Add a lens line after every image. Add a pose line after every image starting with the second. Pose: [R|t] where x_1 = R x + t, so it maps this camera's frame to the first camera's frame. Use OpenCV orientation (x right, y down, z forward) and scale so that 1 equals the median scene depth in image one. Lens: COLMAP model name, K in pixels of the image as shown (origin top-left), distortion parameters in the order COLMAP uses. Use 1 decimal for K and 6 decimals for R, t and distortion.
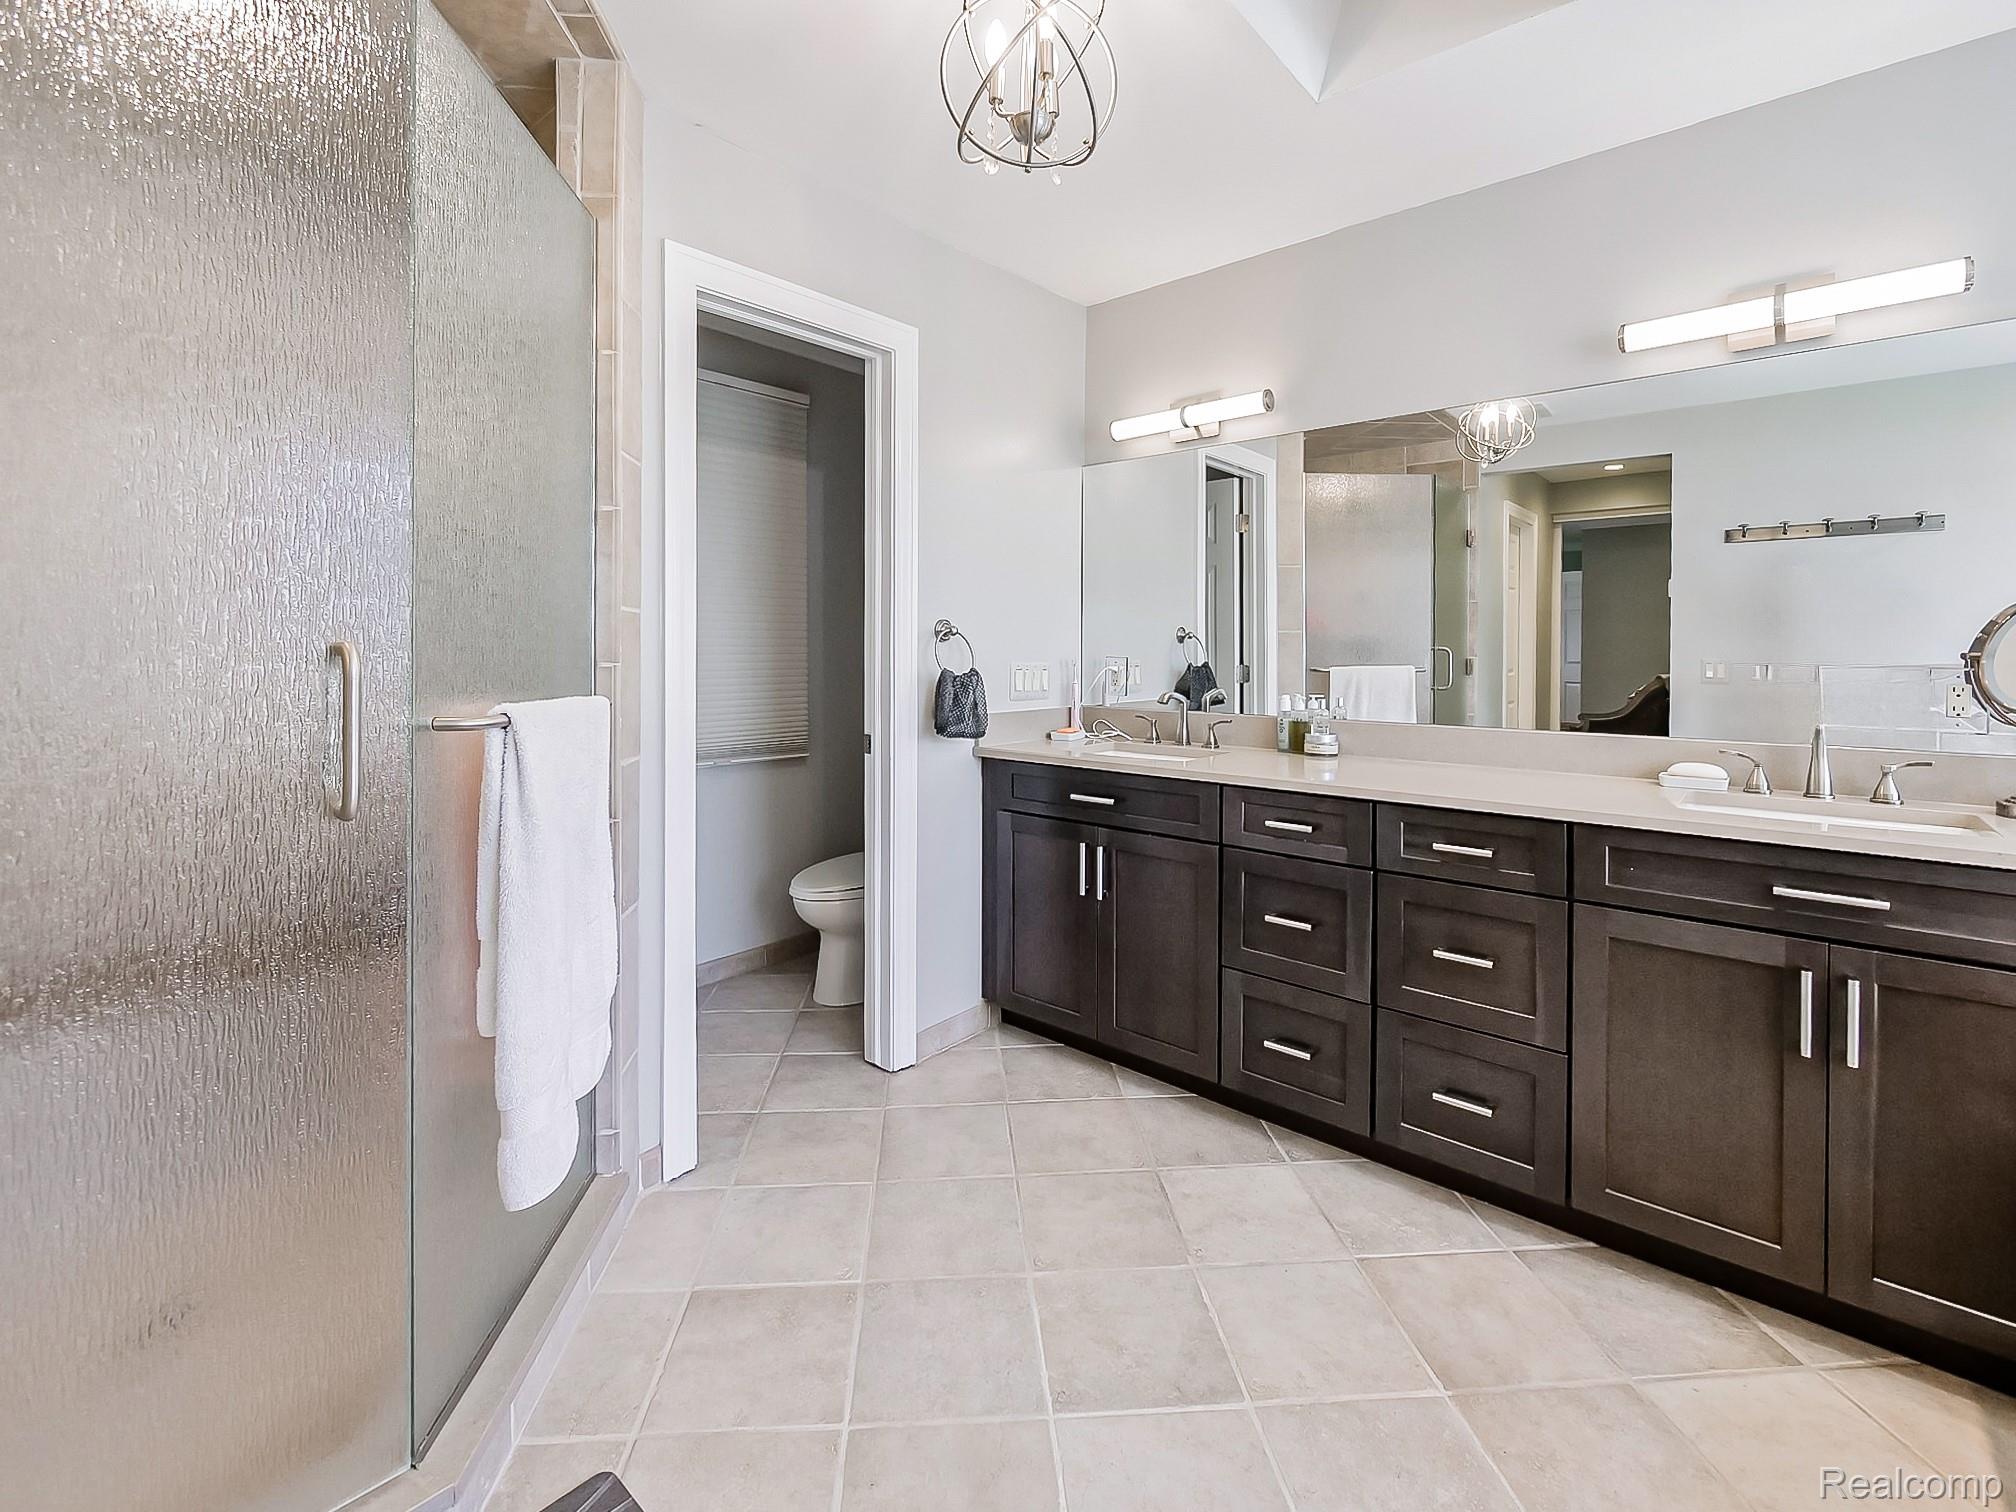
lens RADIAL K [[908.5, 0, 1013.7], [0, 908.5, 650.9], [0, 0, 1]] dist [0.000453, -0.000633]
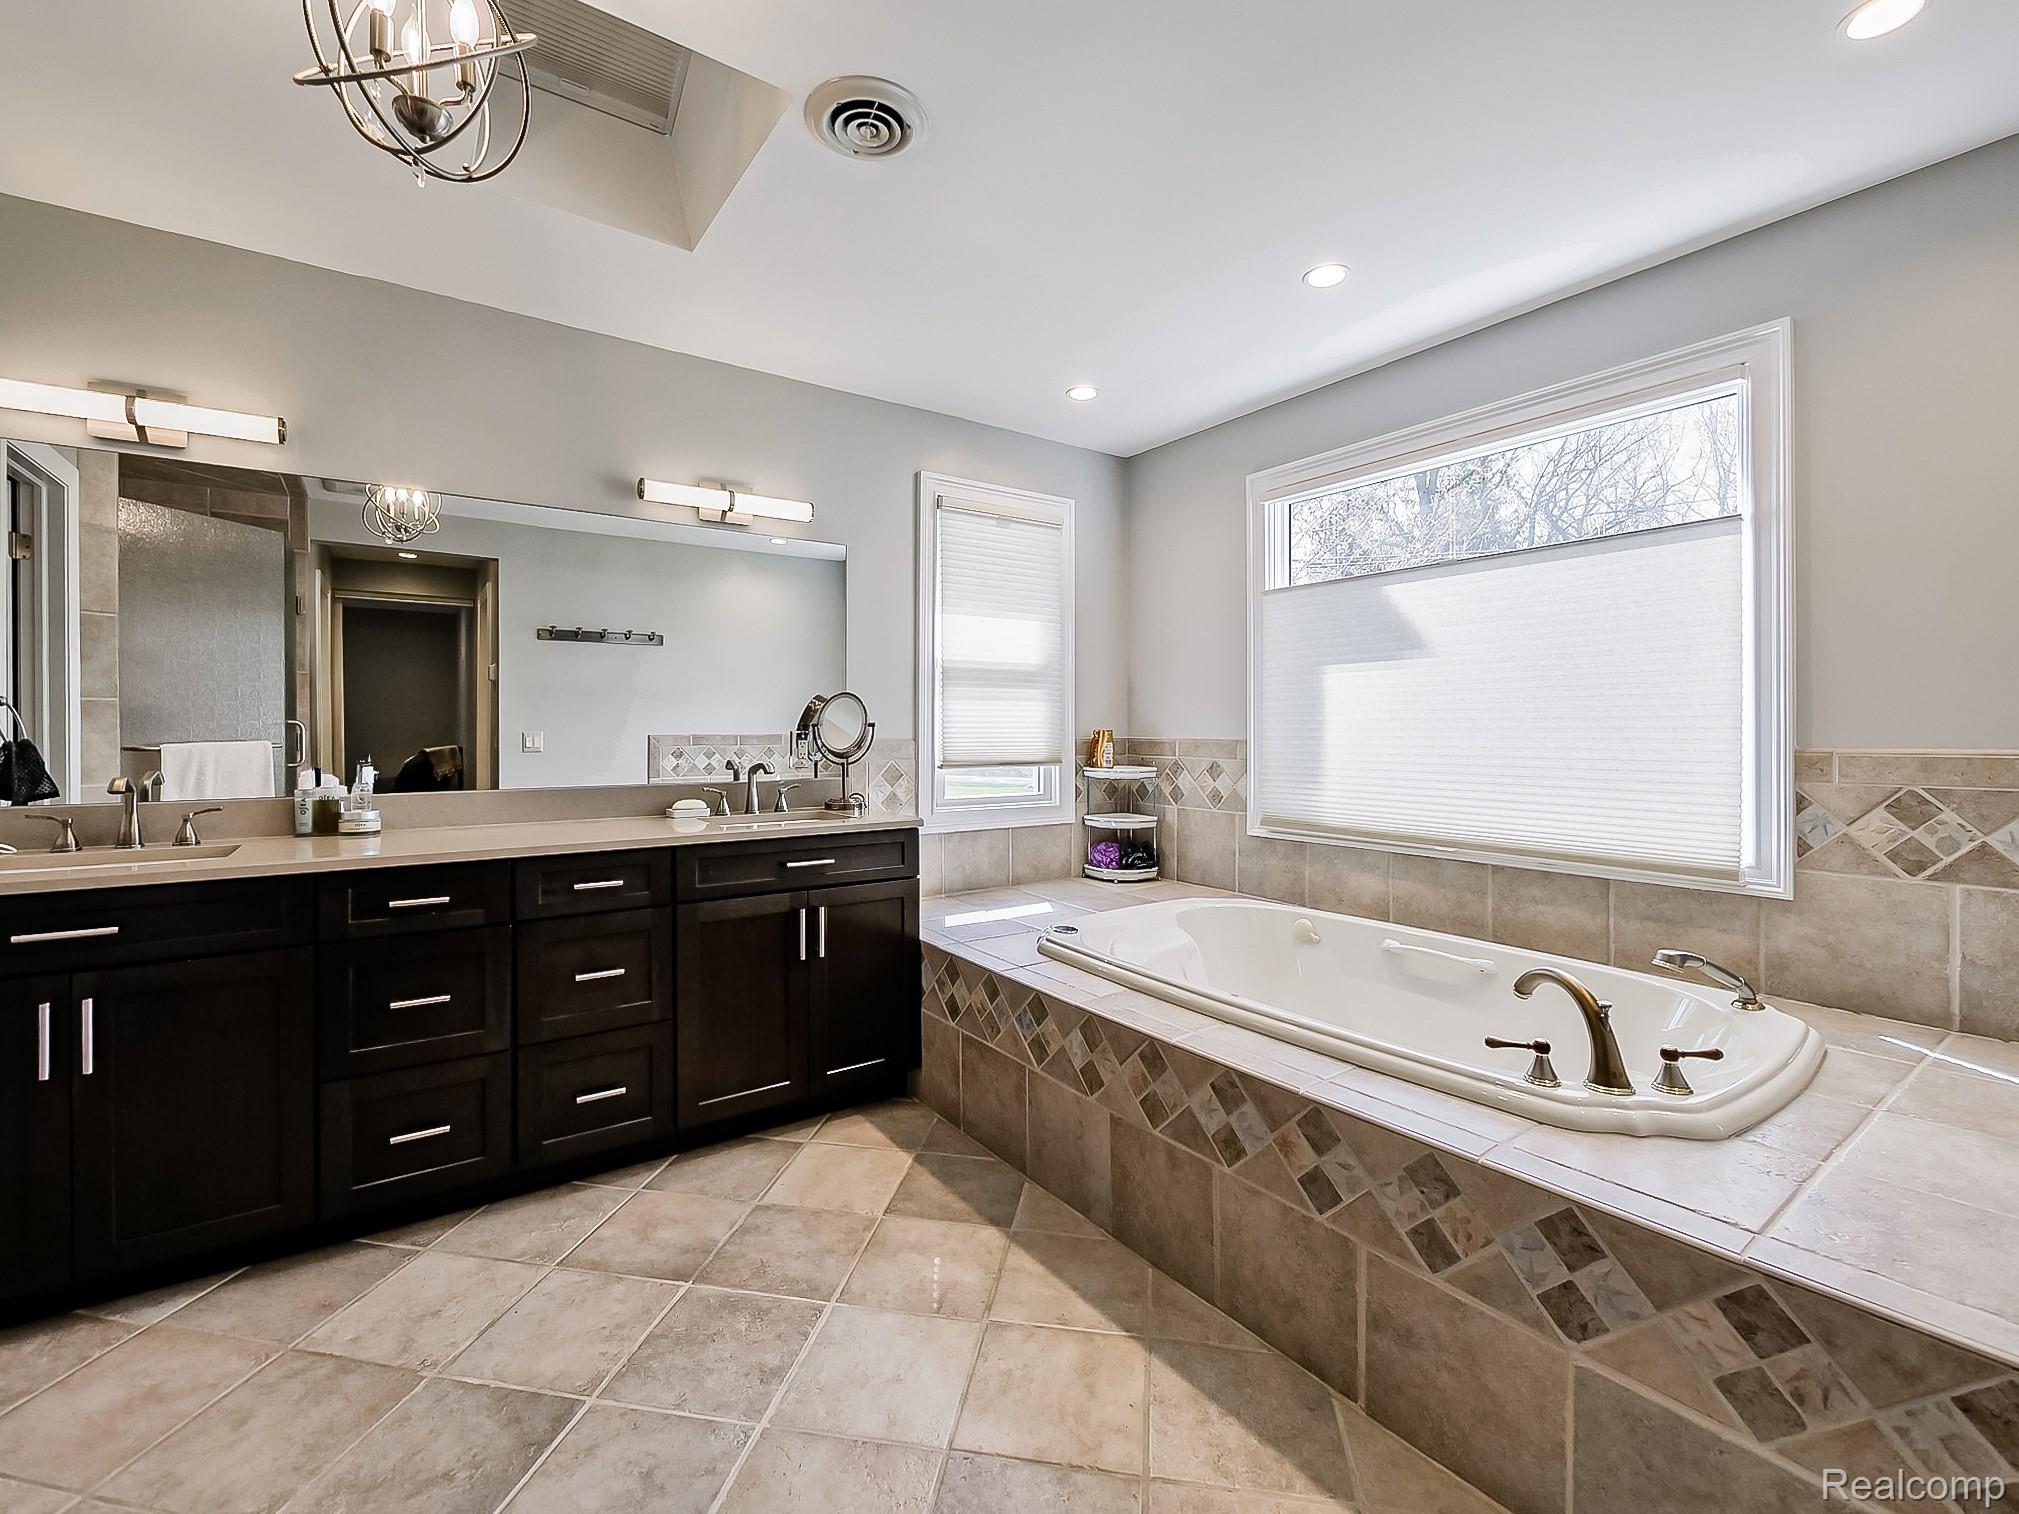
lens RADIAL K [[872.8, 0, 999.2], [0, 872.8, 717.7], [0, 0, 1]] dist [-0.000664, -0.000262]
pose [[0.249515, 0.007566, 0.968341, -0.525852], [0.004825, 0.999947, -0.009056, 0.010536], [-0.968359, 0.006932, 0.249466, 0.202867]]
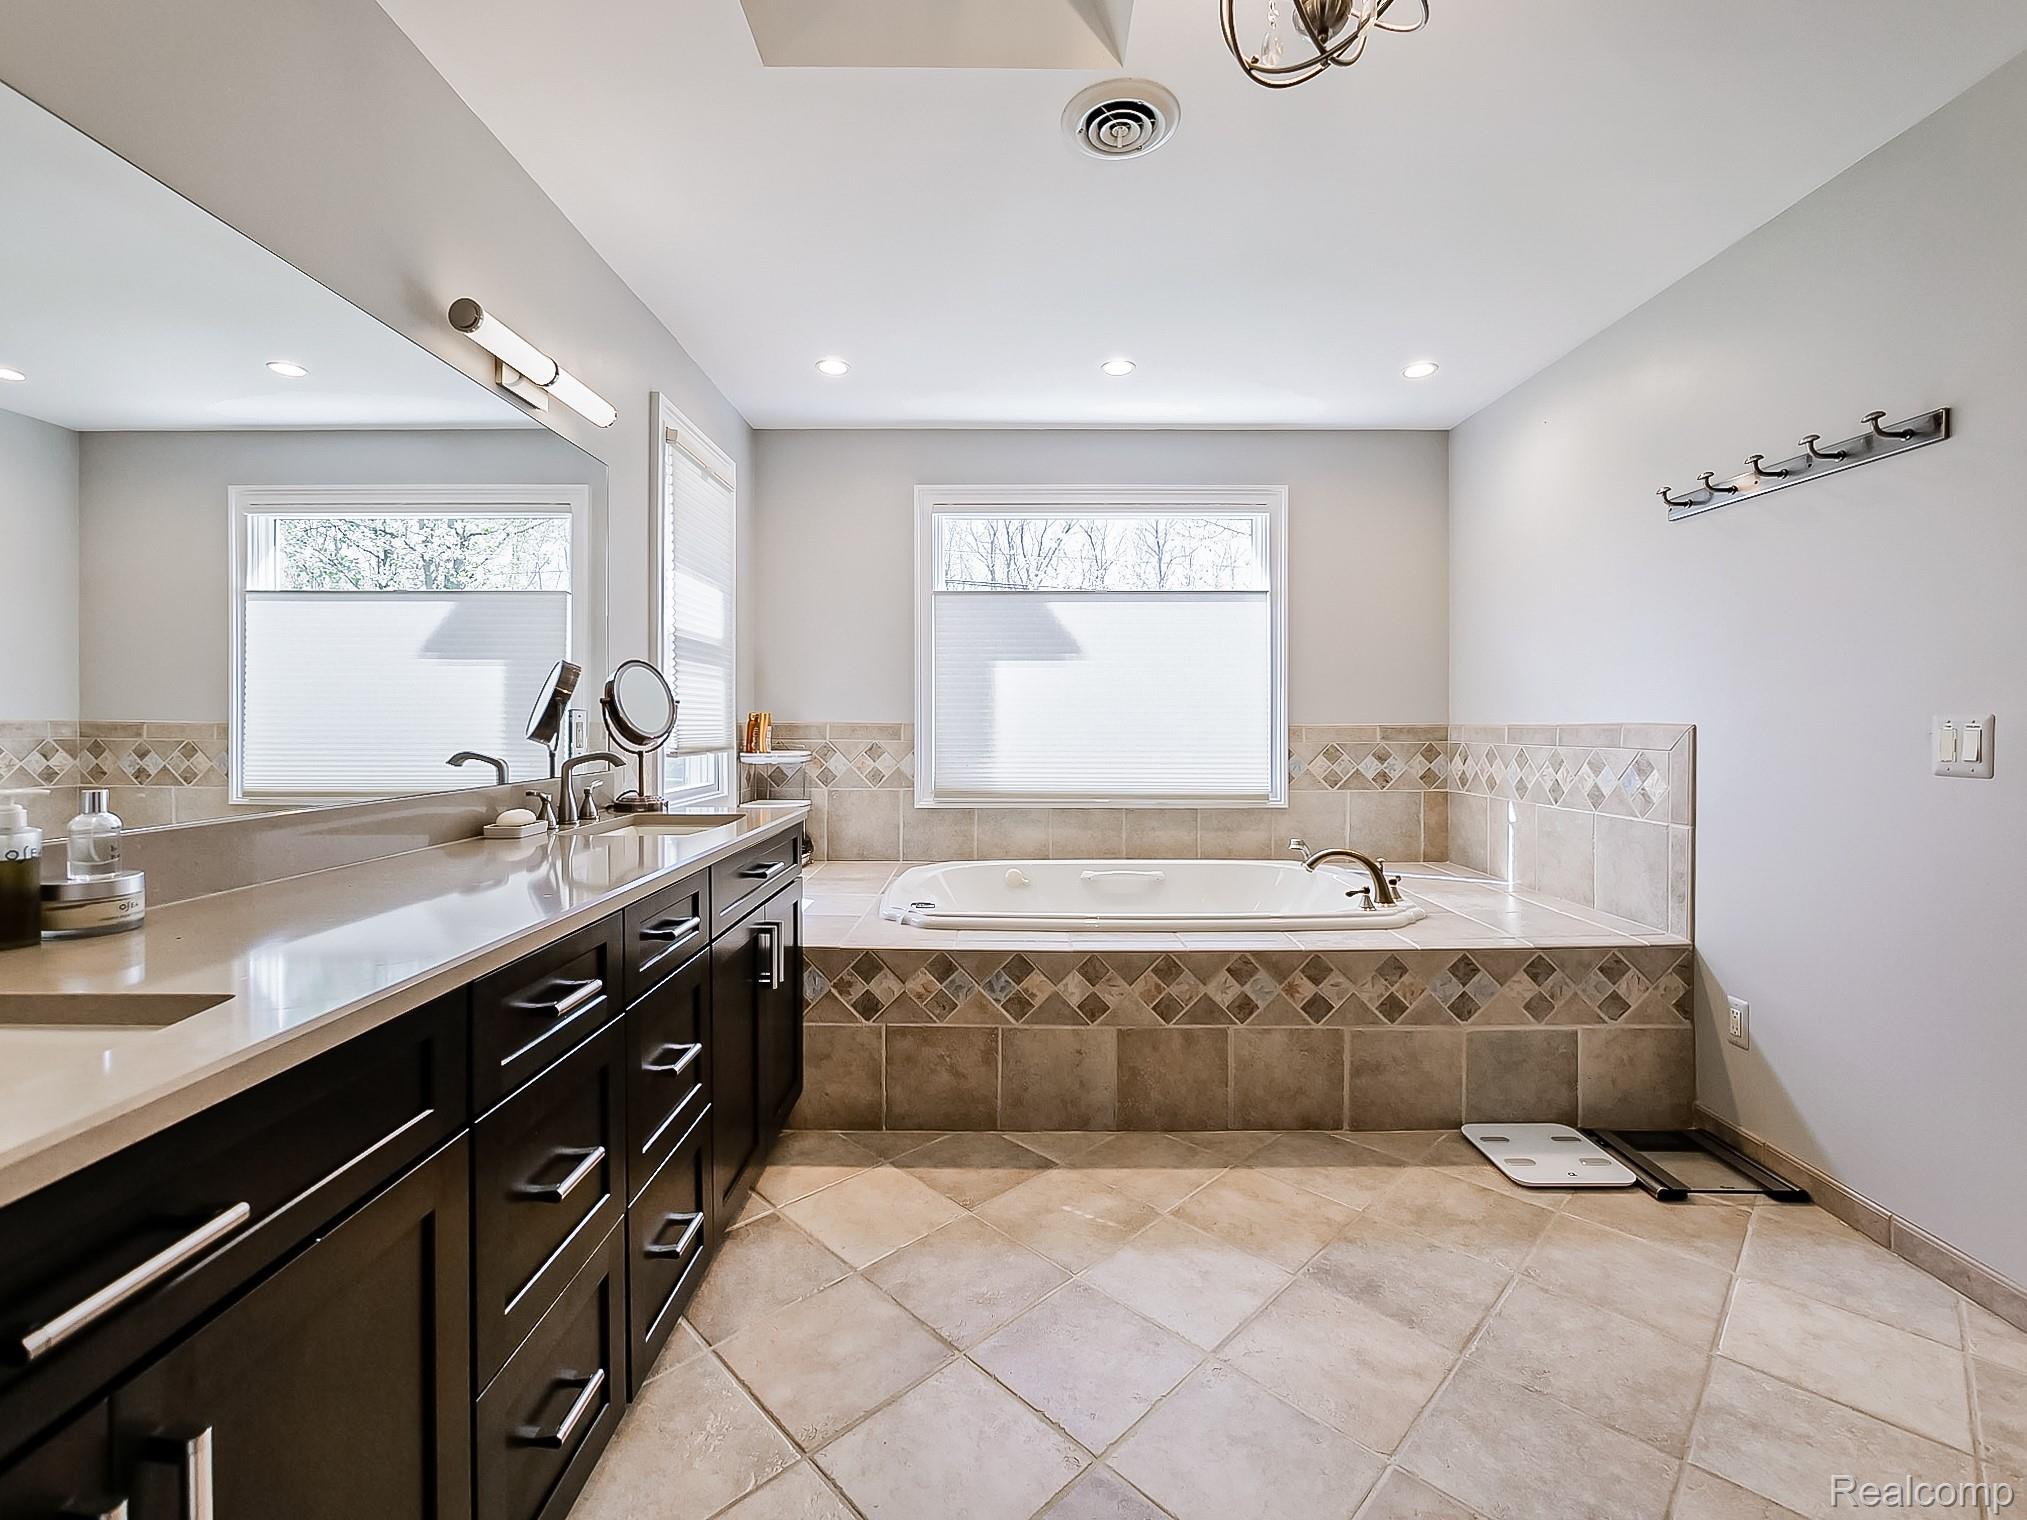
lens RADIAL K [[876.3, 0, 1003.1], [0, 876.3, 720.5], [0, 0, 1]] dist [-0.000664, -0.000262]
pose [[-0.647956, -0.004256, 0.761666, -0.307982], [-0.001868, 0.999990, 0.003998, 0.029835], [-0.761676, 0.001168, -0.647958, 1.361703]]
